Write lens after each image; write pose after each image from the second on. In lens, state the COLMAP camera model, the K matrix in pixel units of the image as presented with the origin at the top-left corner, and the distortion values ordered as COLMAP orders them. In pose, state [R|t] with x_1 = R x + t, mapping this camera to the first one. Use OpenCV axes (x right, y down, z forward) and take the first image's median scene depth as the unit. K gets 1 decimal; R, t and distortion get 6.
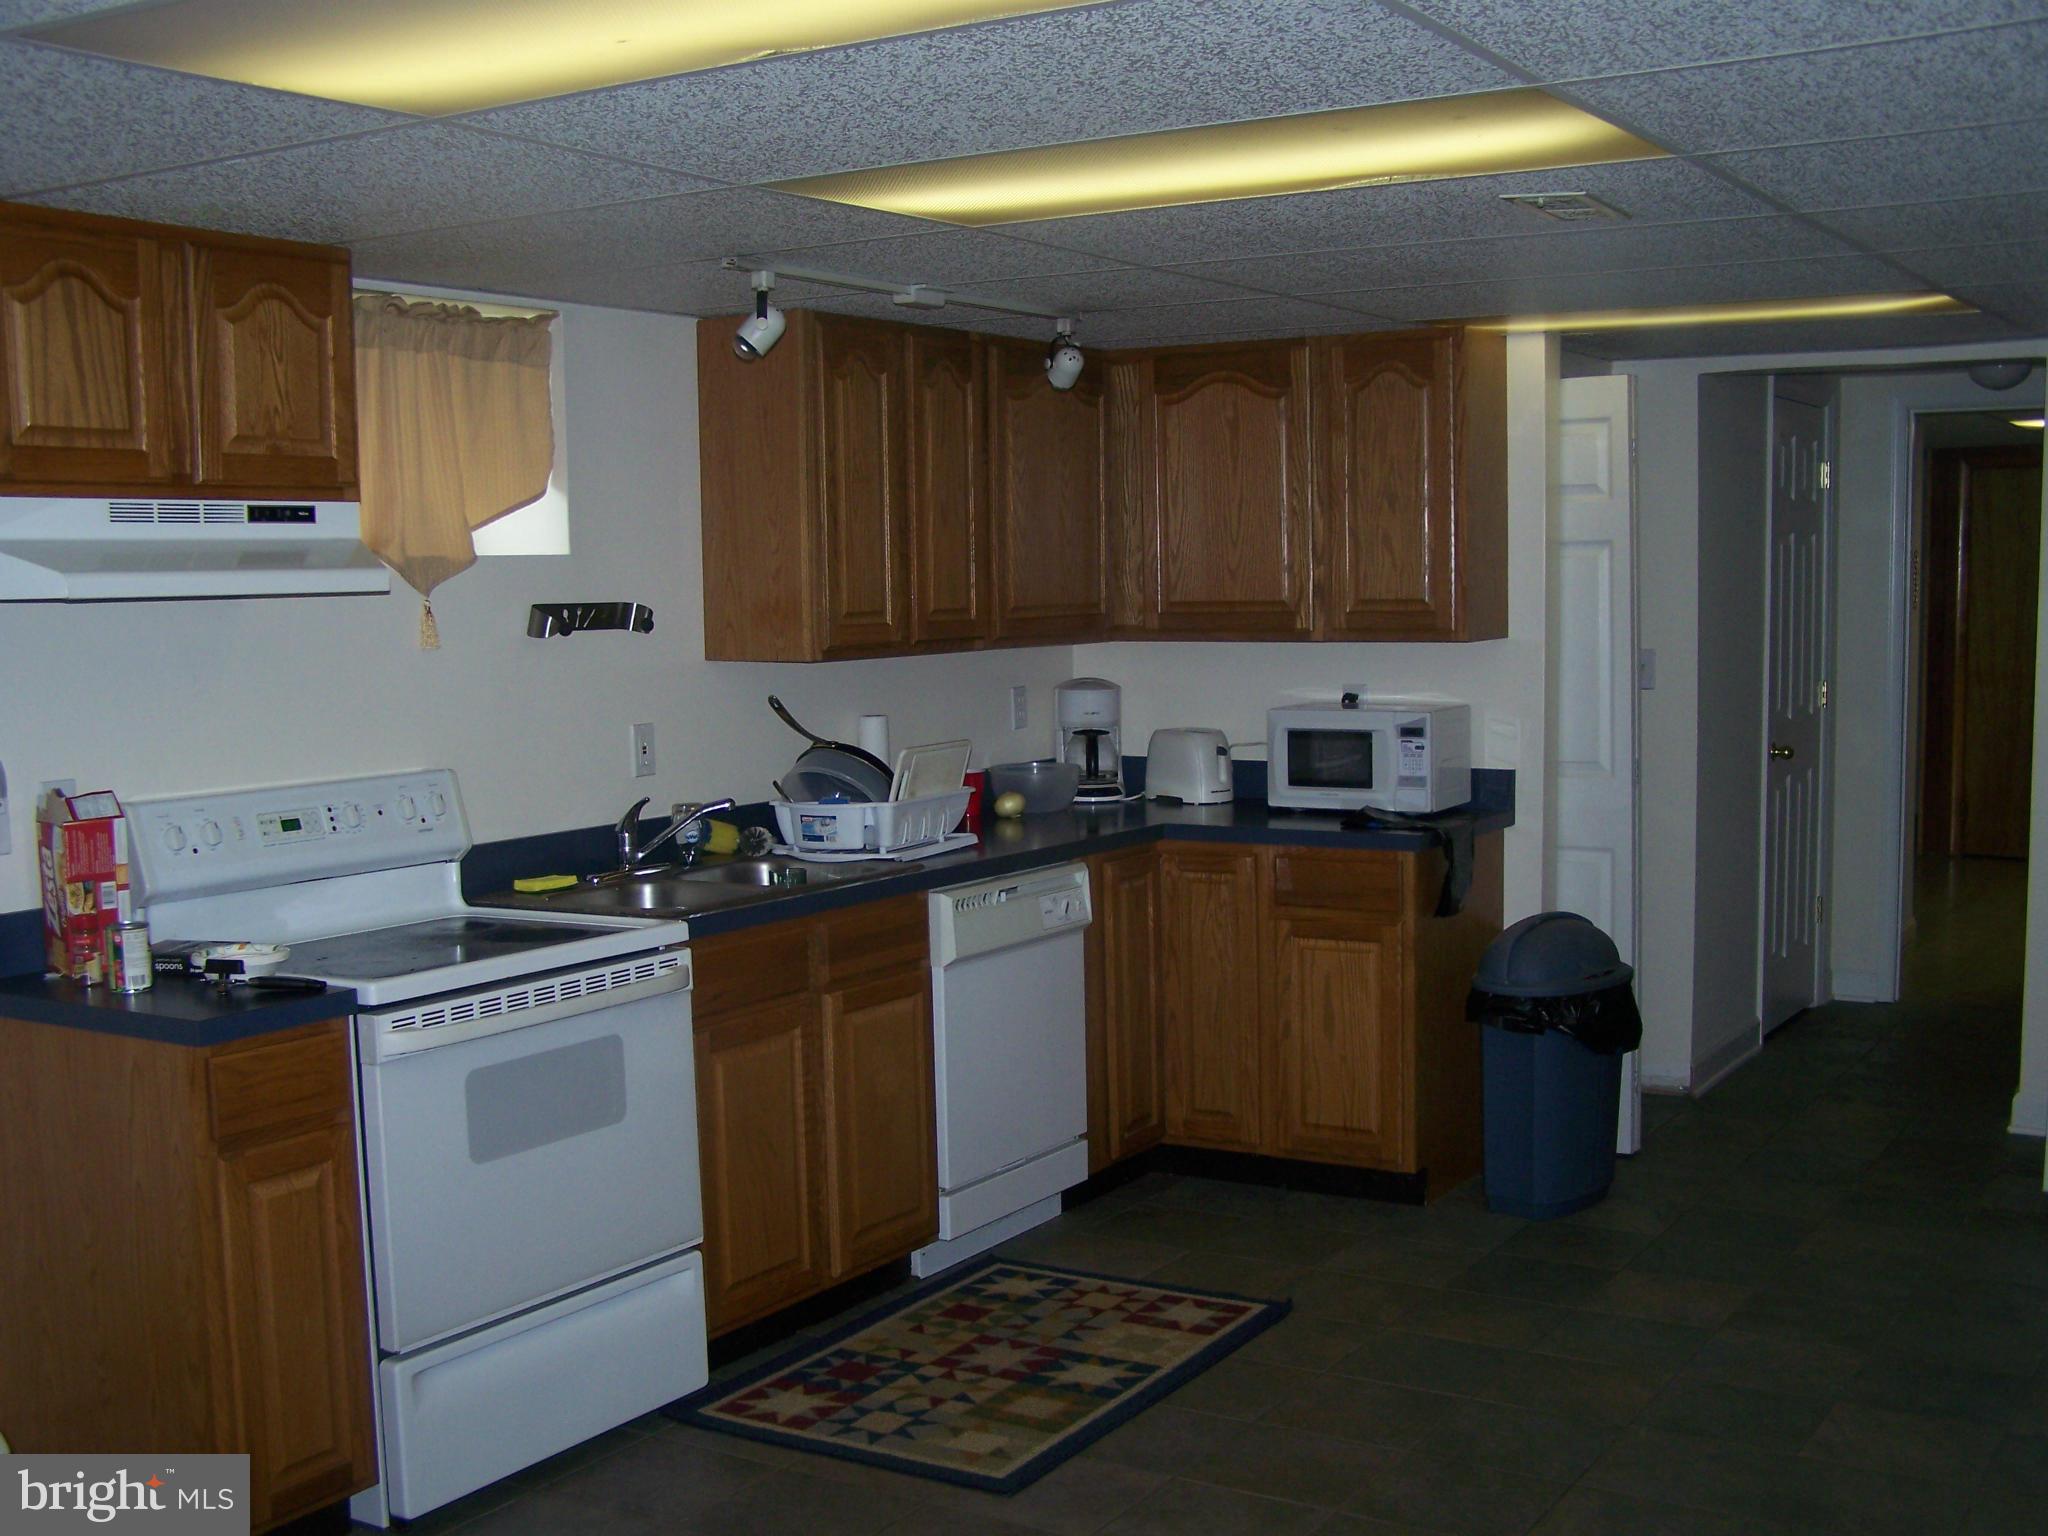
lens RADIAL K [[2341.9, 0, 1029.8], [0, 2341.9, 775.4], [0, 0, 1]] dist [-0.098163, 0.000000]
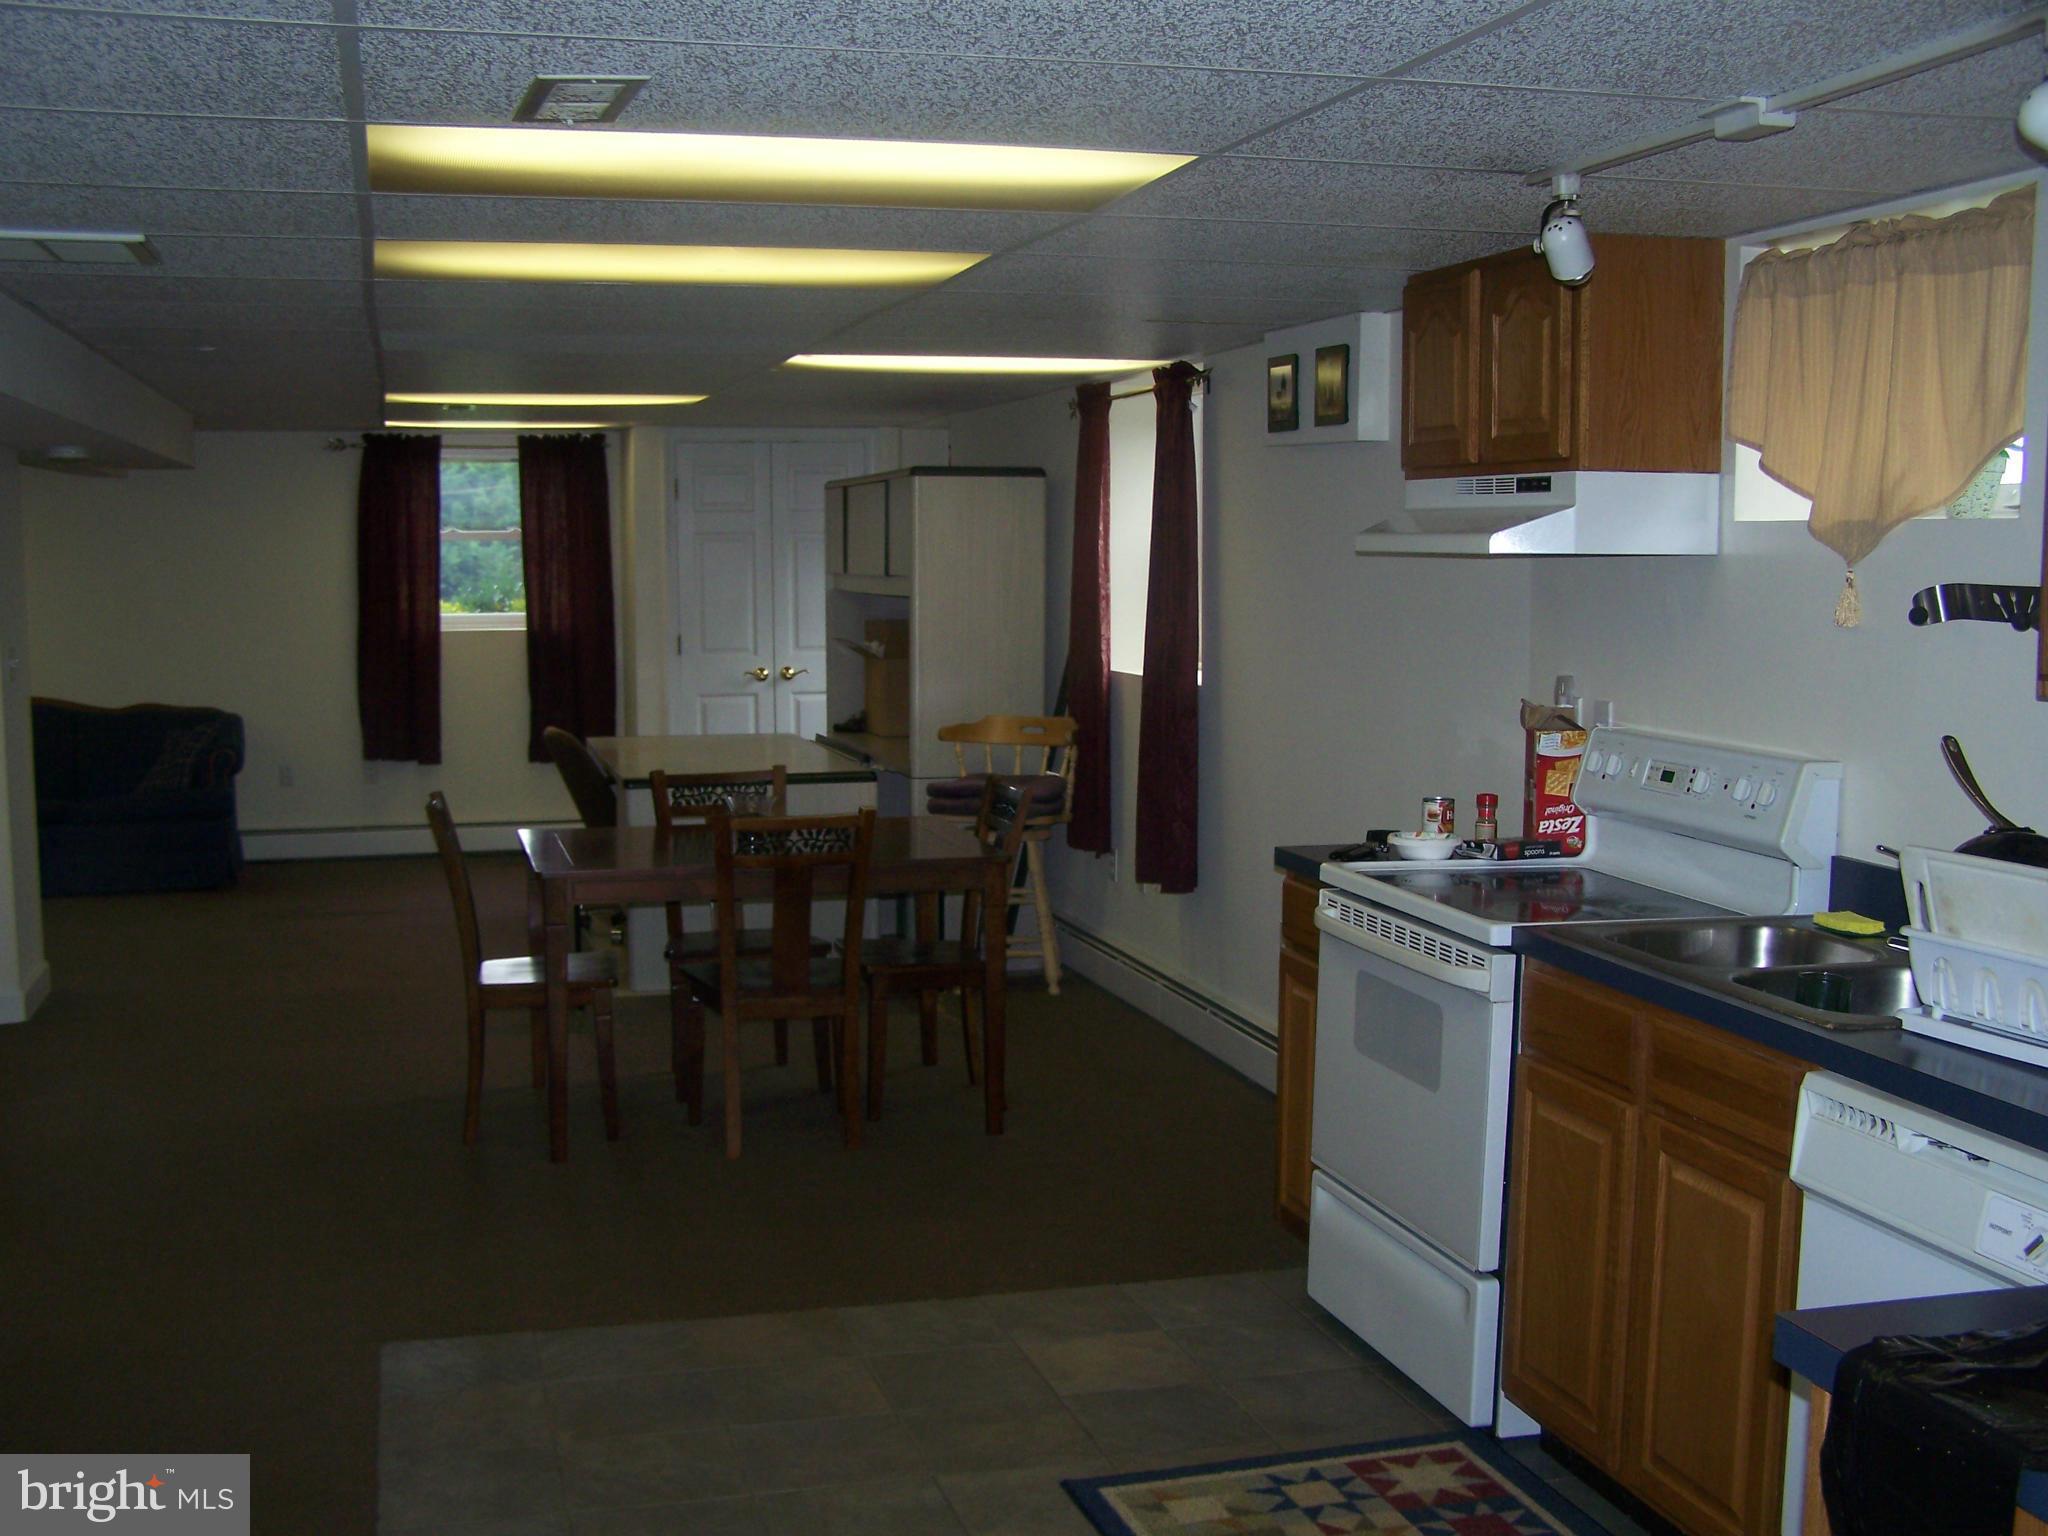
lens RADIAL K [[2341.9, 0, 1028.6], [0, 2341.9, 766.3], [0, 0, 1]] dist [-0.098163, 0.000000]
pose [[-0.685418, 0.083031, -0.723400, 0.634095], [-0.053274, 0.985096, 0.163545, -0.137884], [0.726198, 0.150635, -0.670780, 1.477295]]
